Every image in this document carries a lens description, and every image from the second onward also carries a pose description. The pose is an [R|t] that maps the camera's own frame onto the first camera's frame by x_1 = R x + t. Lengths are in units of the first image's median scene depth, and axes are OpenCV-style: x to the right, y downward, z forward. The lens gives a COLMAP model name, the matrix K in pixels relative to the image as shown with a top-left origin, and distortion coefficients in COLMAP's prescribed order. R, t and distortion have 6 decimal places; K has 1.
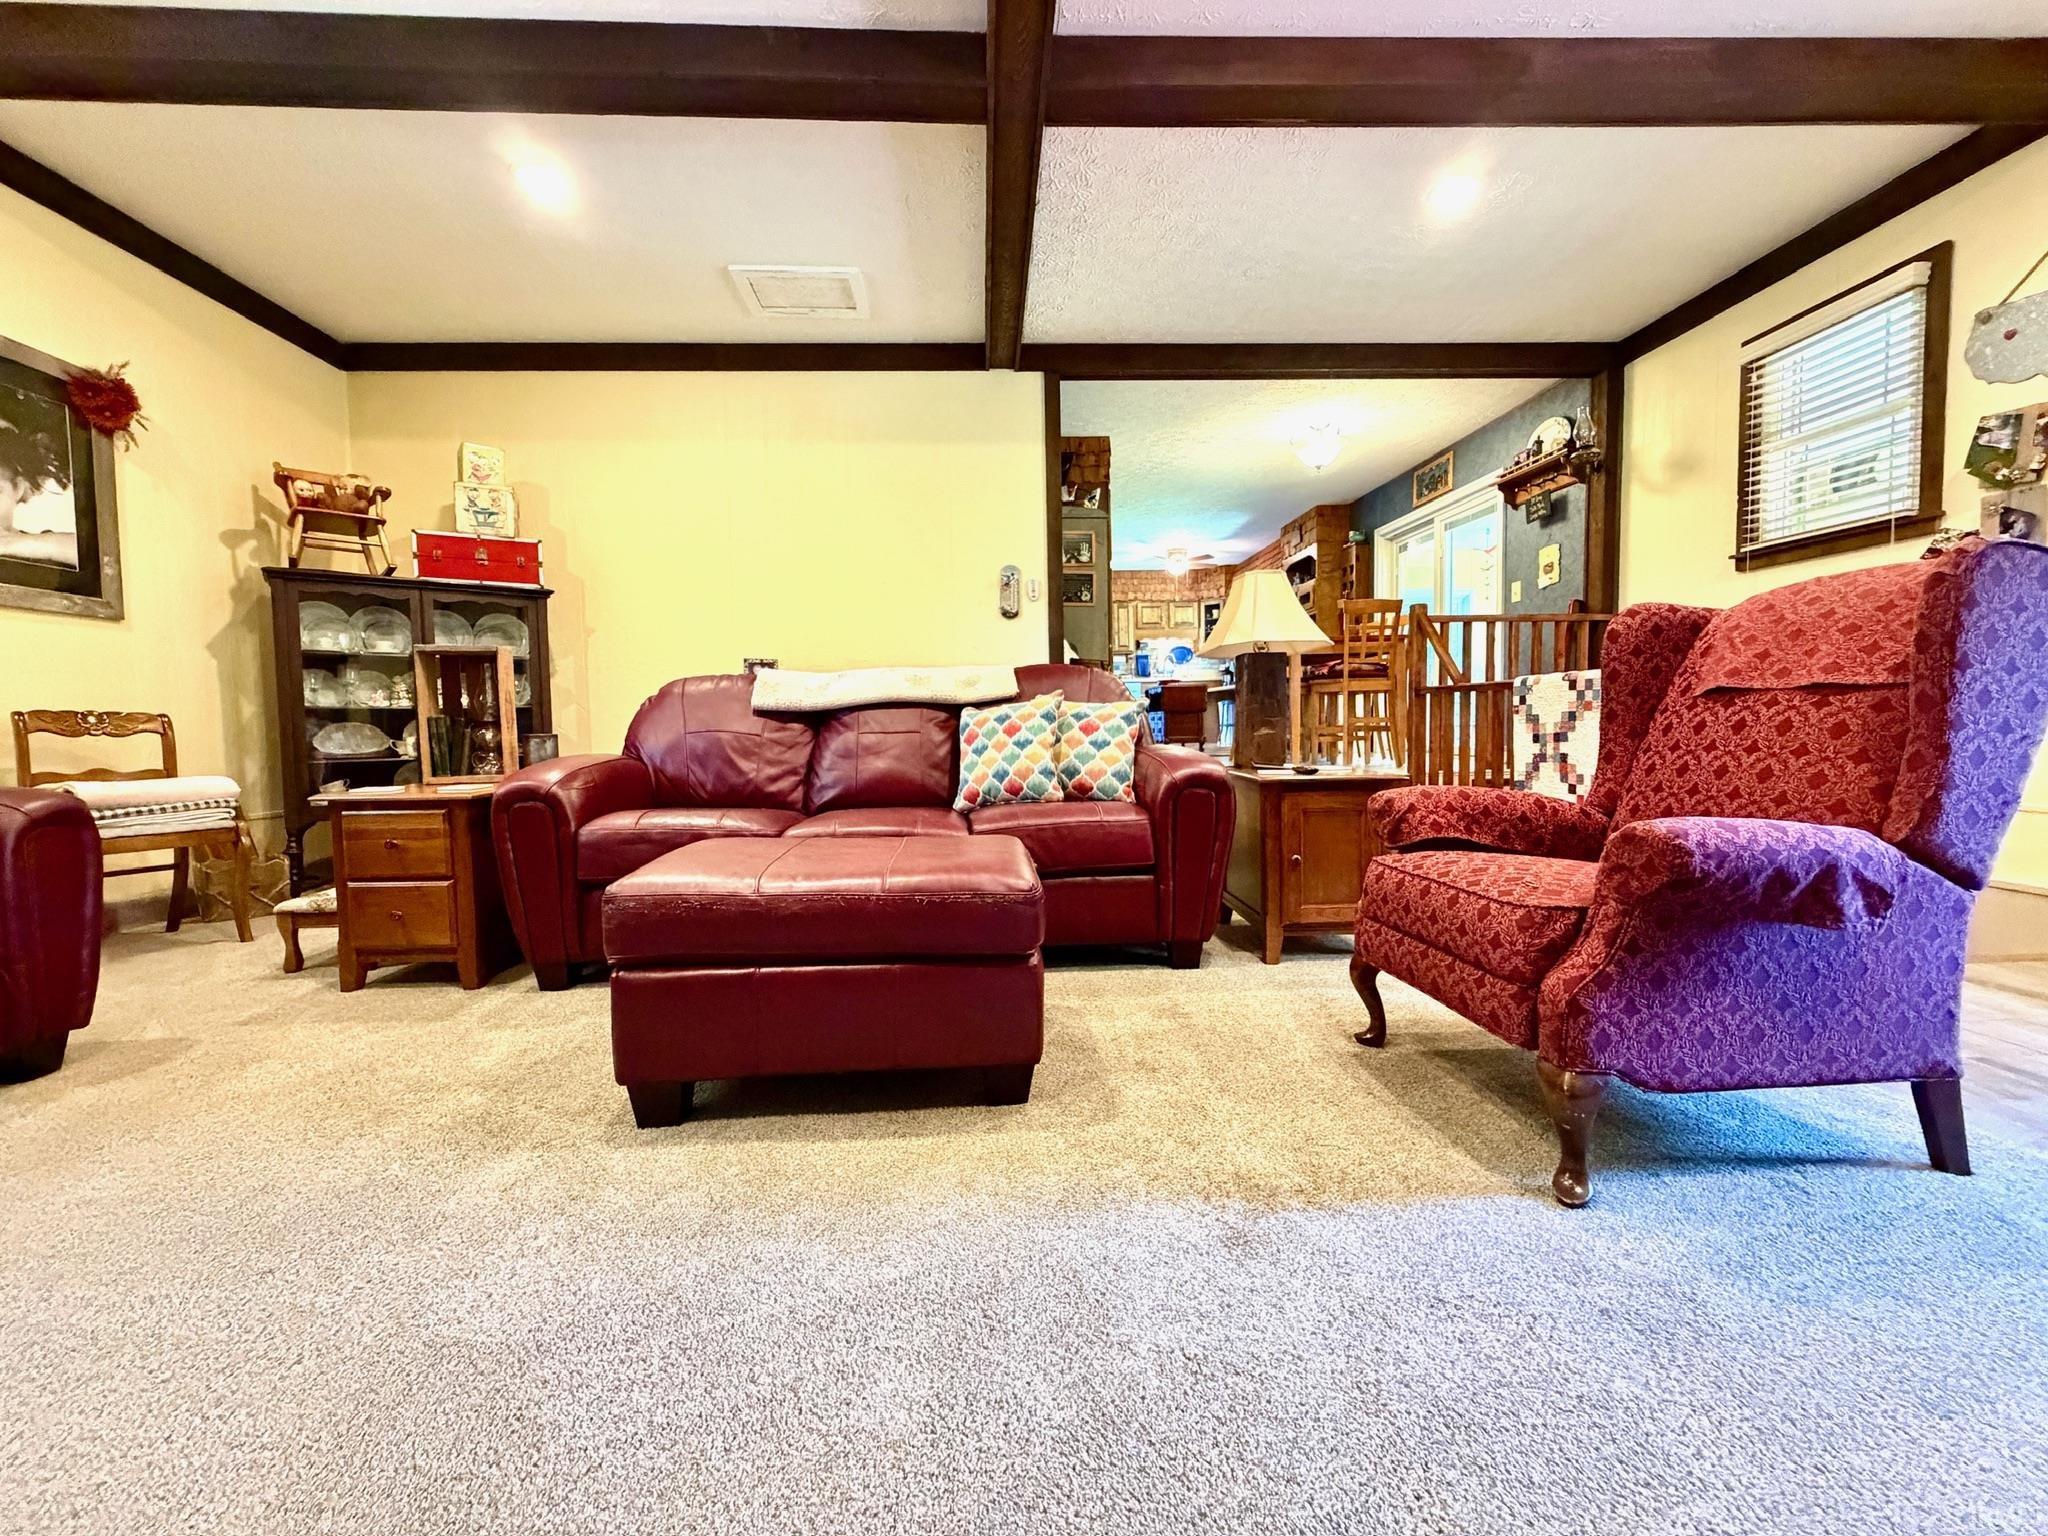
lens RADIAL K [[819.1, 0, 1024.0], [0, 819.1, 768.0], [0, 0, 1]] dist [-0.000334, 0.000279]
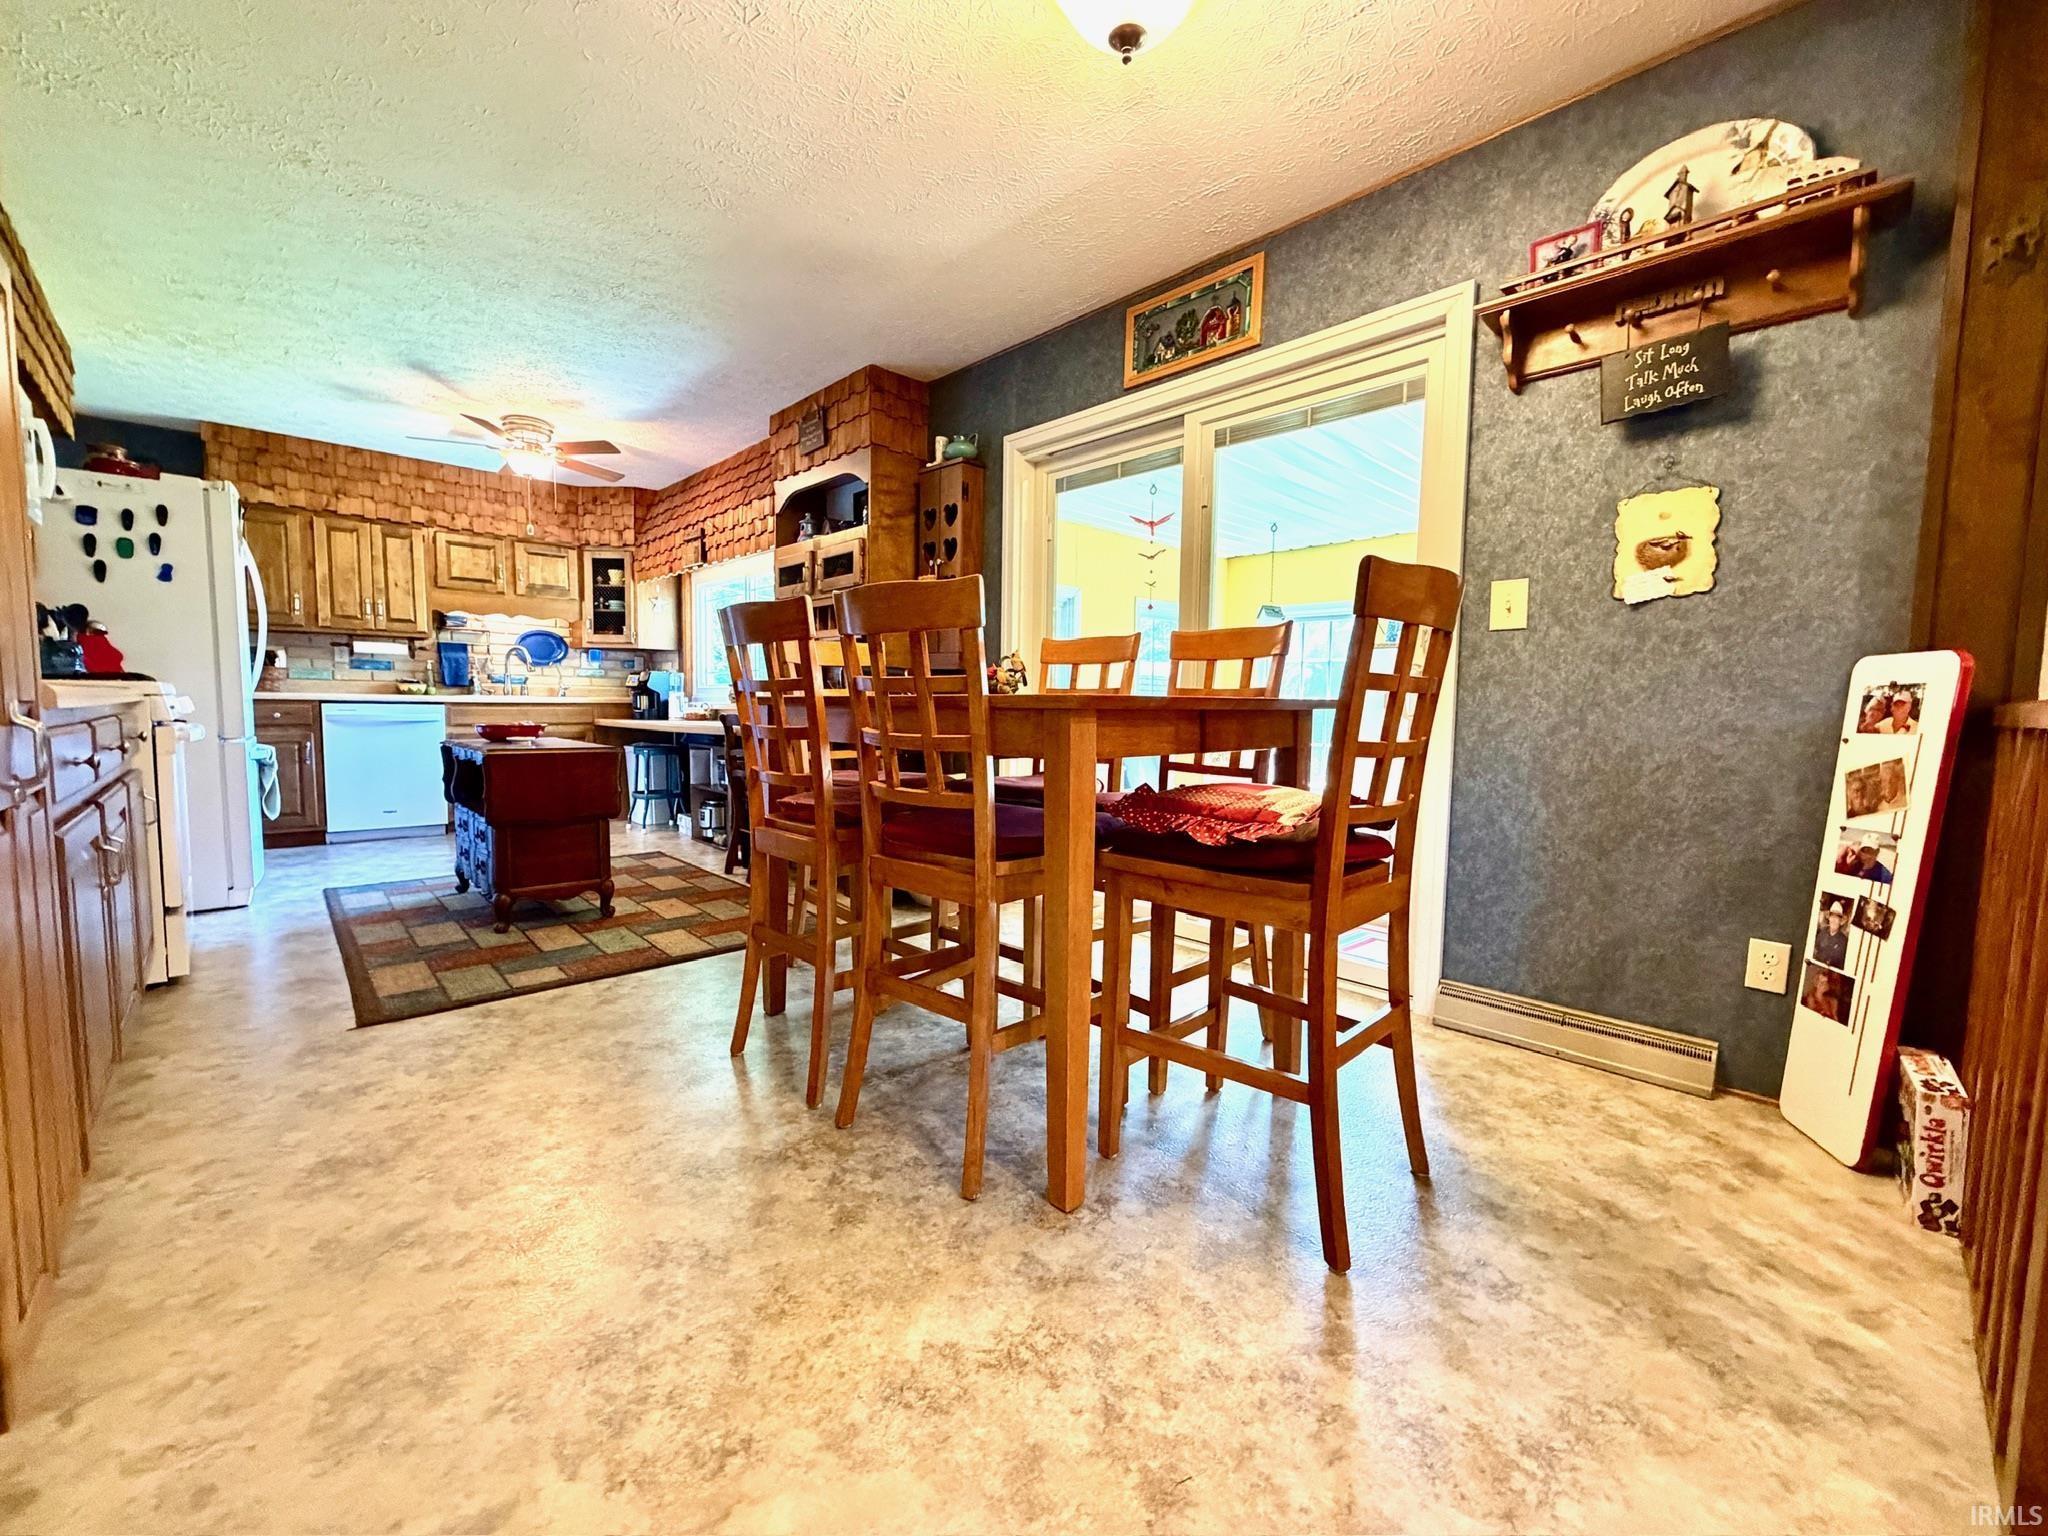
lens RADIAL K [[819.1, 0, 1024.0], [0, 819.1, 768.0], [0, 0, 1]] dist [-0.000334, 0.000279]
pose [[0.752693, -0.021323, 0.658026, 0.193358], [0.010111, 0.999732, 0.020829, -0.173395], [-0.658294, -0.009024, 0.752707, 1.010103]]
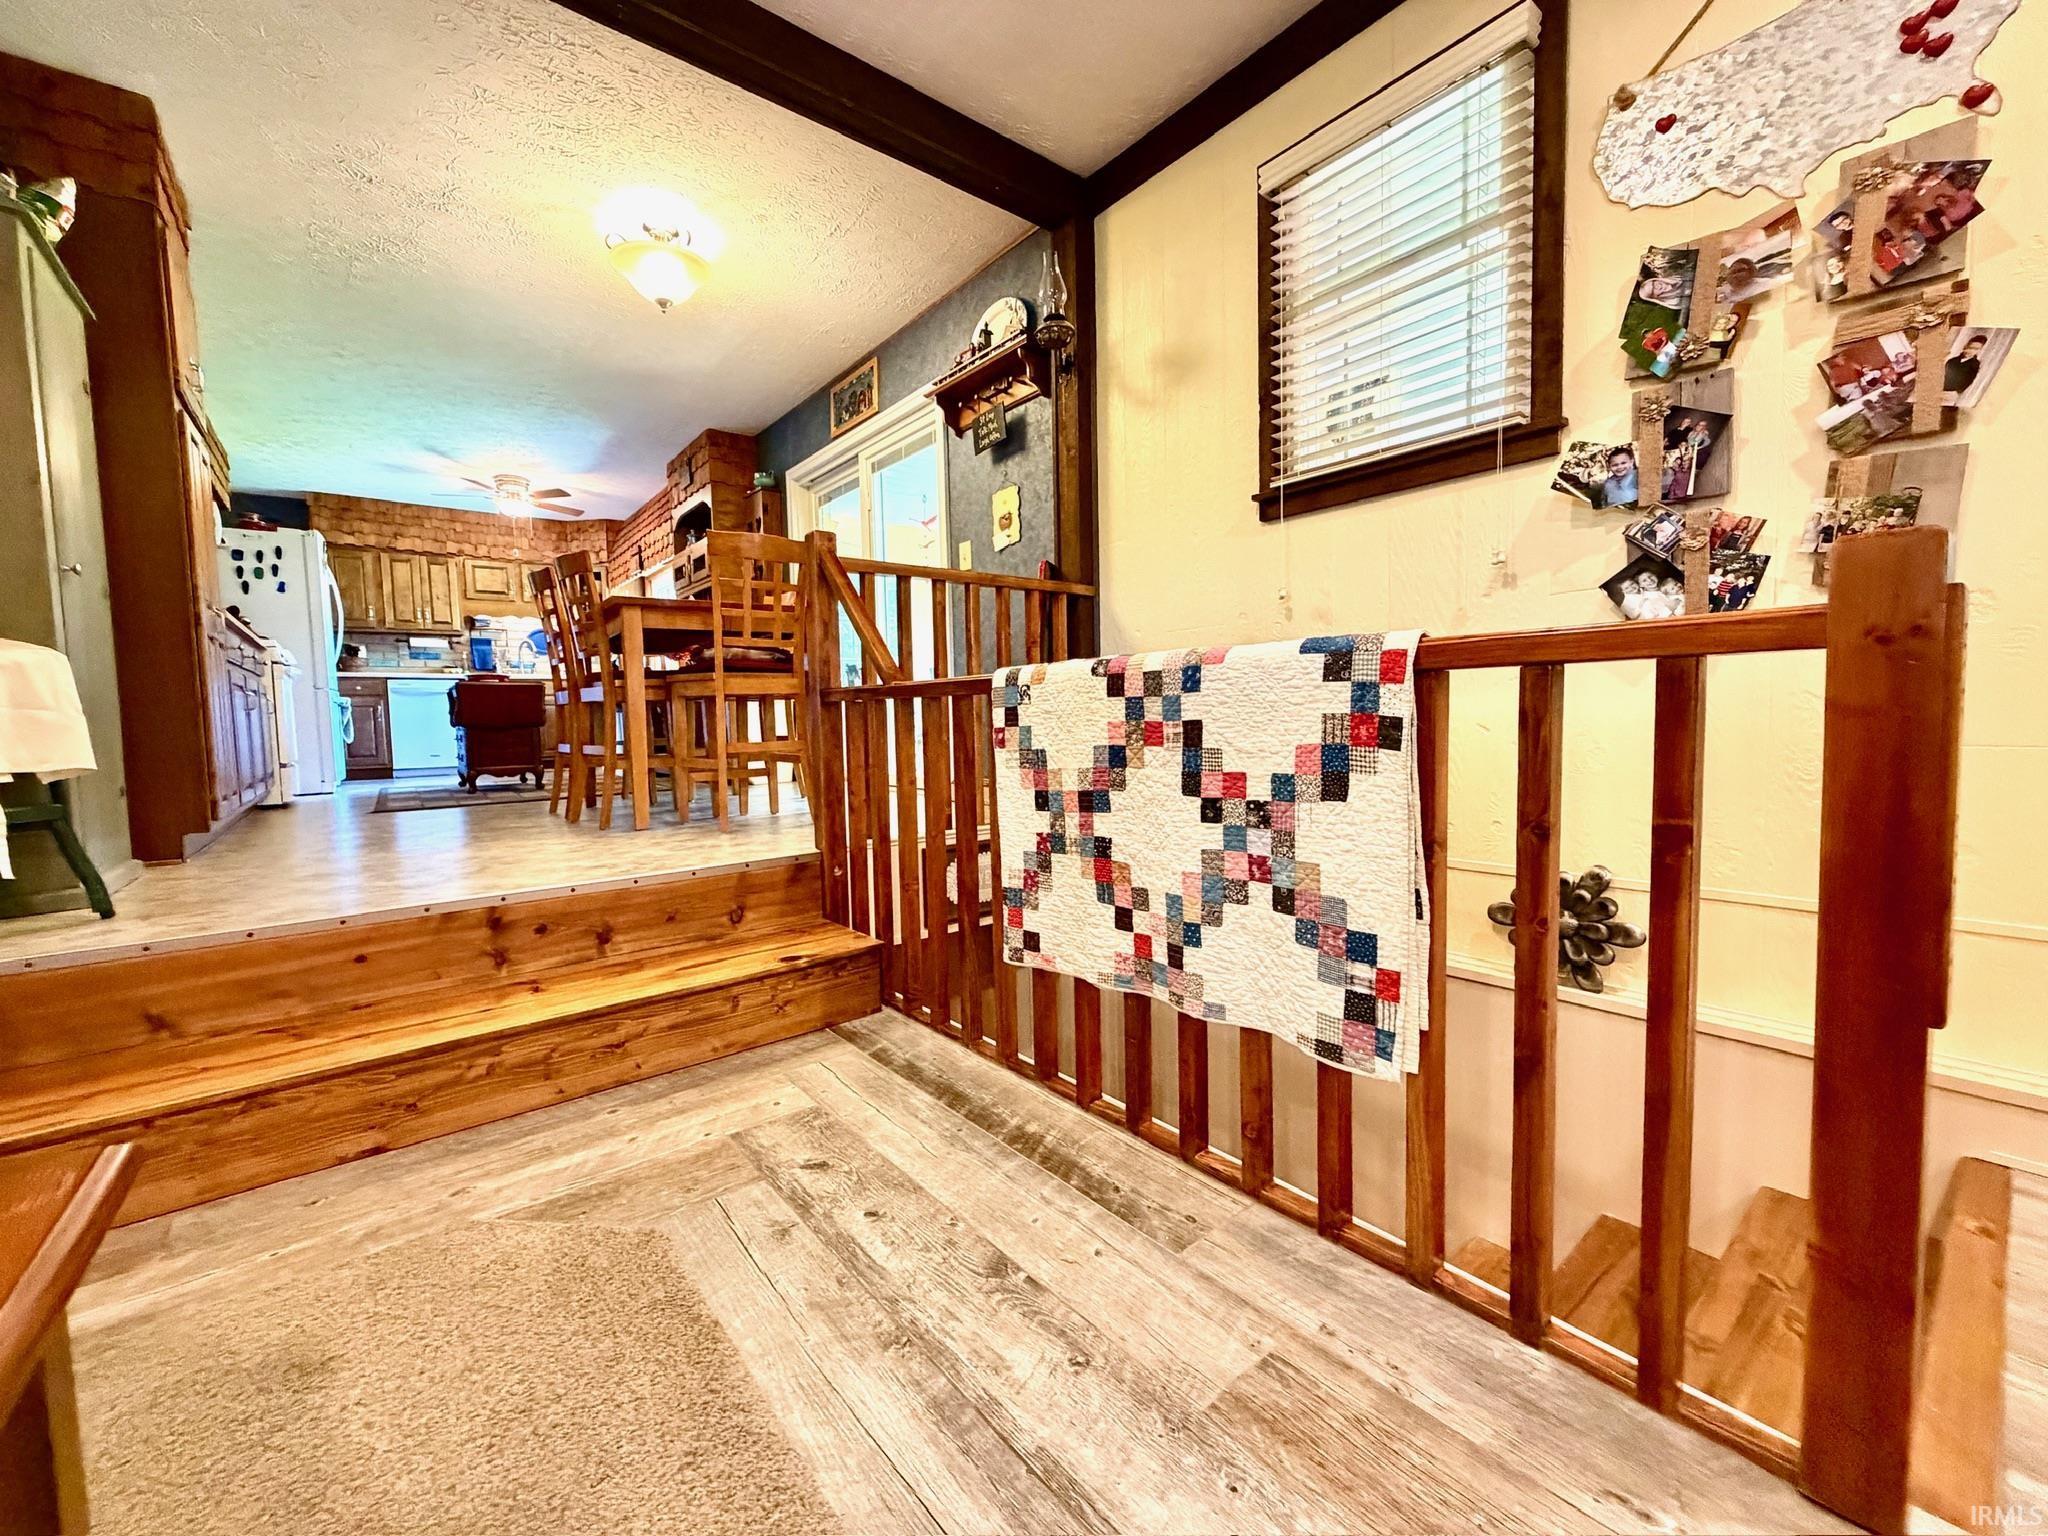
lens RADIAL K [[819.1, 0, 1024.0], [0, 819.1, 768.0], [0, 0, 1]] dist [-0.000334, 0.000279]
pose [[0.808784, -0.039651, 0.586768, 0.263506], [0.042938, 0.999043, 0.008326, -0.044688], [-0.586536, 0.018461, 0.809712, 0.480096]]
